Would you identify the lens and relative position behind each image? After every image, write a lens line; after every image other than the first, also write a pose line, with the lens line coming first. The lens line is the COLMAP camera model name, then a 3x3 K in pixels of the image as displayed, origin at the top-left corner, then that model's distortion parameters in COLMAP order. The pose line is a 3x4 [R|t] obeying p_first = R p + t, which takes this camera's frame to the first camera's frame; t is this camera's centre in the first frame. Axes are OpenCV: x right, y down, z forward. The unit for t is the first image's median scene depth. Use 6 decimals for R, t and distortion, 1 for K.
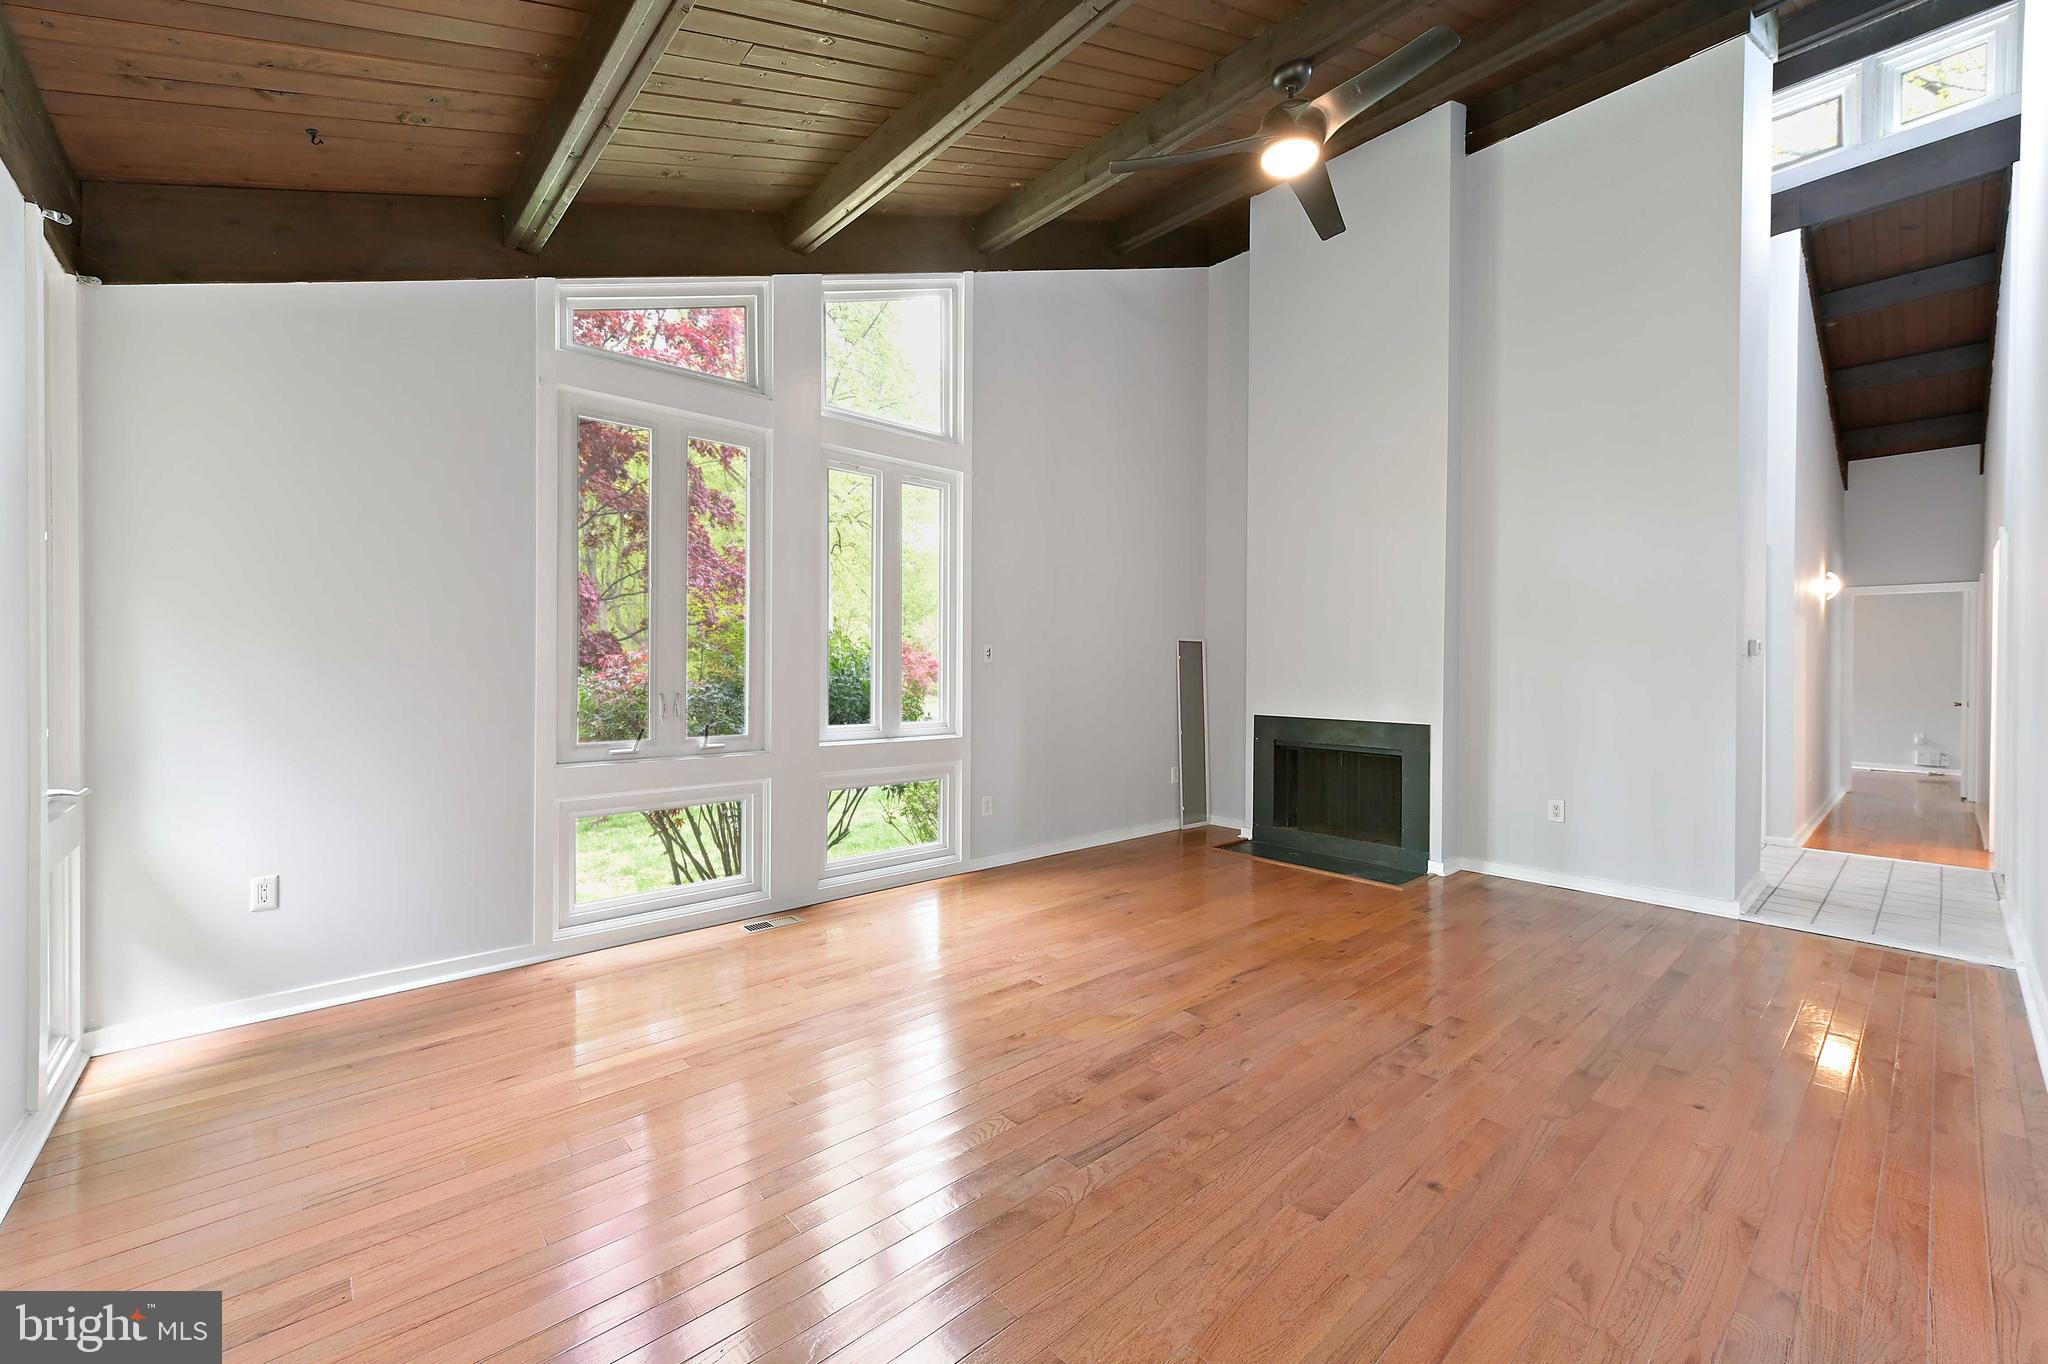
lens RADIAL K [[866.4, 0, 1035.9], [0, 866.4, 677.1], [0, 0, 1]] dist [0.027313, 0.000075]
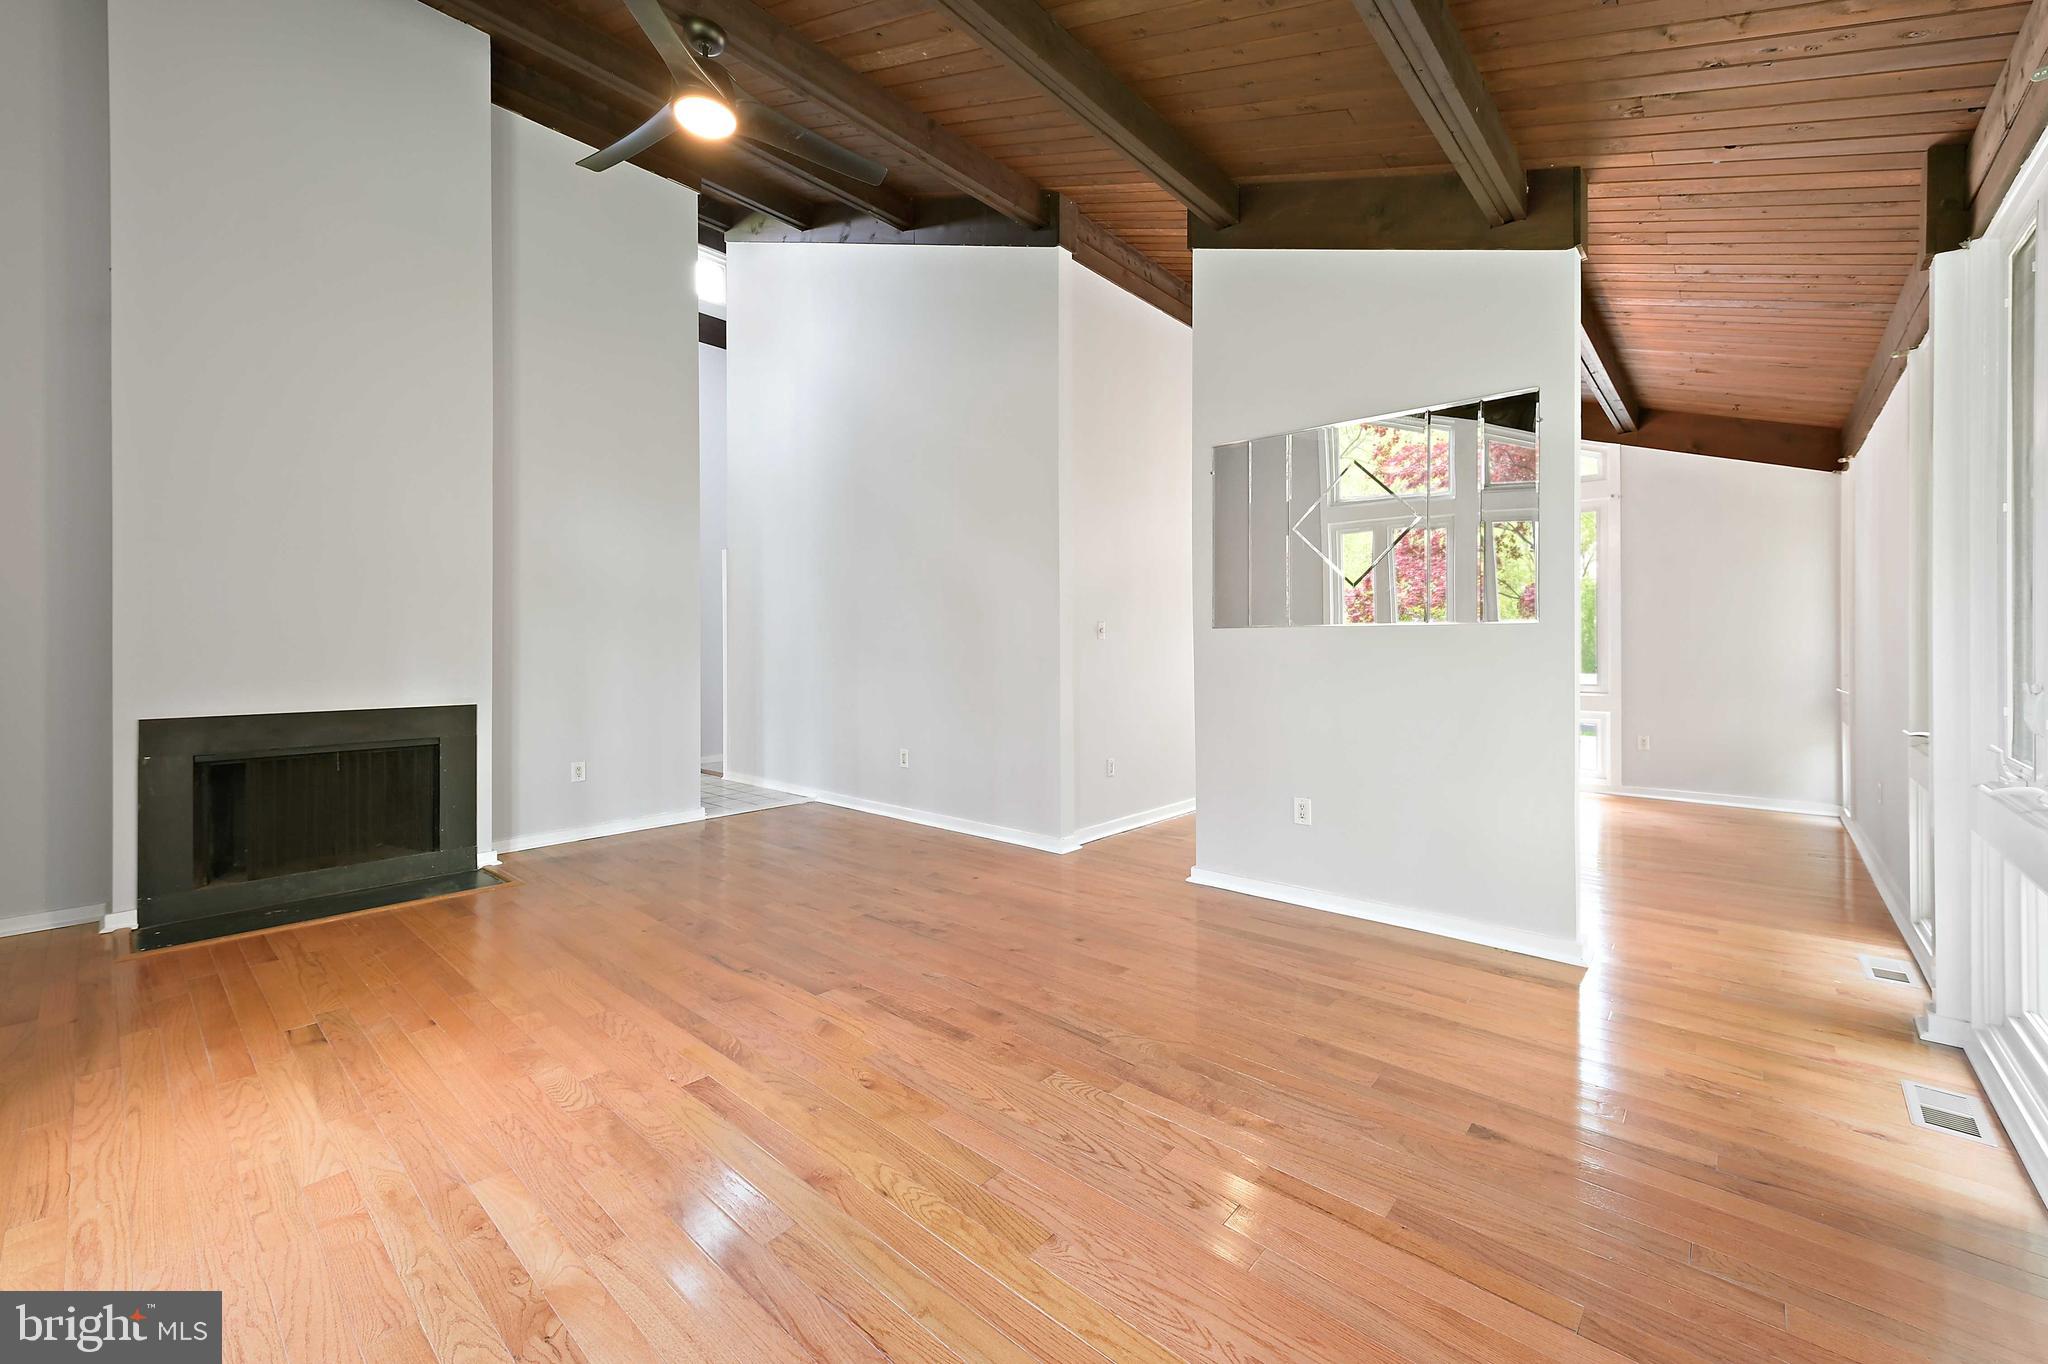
lens RADIAL K [[828.6, 0, 1022.5], [0, 828.6, 644.8], [0, 0, 1]] dist [0.000920, 0.000141]
pose [[-0.141336, -0.005046, 0.989949, -0.573949], [0.015225, 0.999858, 0.007271, -0.005195], [-0.989845, 0.016100, -0.141239, 0.672859]]
